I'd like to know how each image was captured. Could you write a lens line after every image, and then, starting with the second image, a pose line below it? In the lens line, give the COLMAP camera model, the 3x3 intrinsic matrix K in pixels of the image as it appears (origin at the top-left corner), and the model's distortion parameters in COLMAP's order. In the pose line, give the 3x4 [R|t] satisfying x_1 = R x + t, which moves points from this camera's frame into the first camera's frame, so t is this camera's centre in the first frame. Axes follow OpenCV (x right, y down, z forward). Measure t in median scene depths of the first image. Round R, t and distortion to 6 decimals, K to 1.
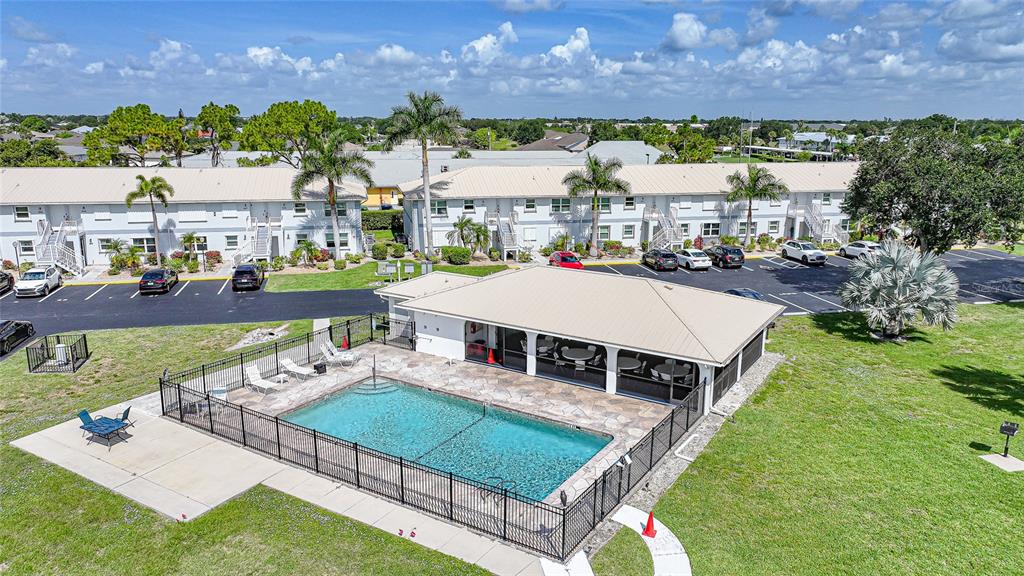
lens RADIAL K [[713.5, 0, 512.0], [0, 713.5, 288.0], [0, 0, 1]] dist [0.008893, 0.008570]
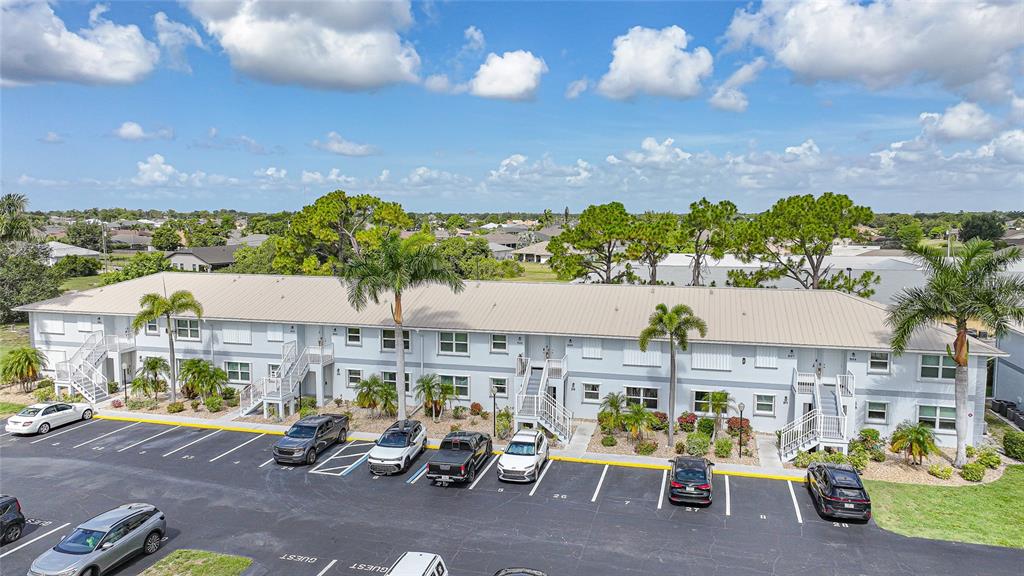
lens RADIAL K [[714.8, 0, 517.7], [0, 714.8, 283.7], [0, 0, 1]] dist [-0.000509, 0.002846]
pose [[0.887549, 0.038075, -0.459137, -0.308899], [-0.099844, 0.988791, -0.111009, -0.082159], [0.449764, 0.144368, 0.881402, 0.317700]]
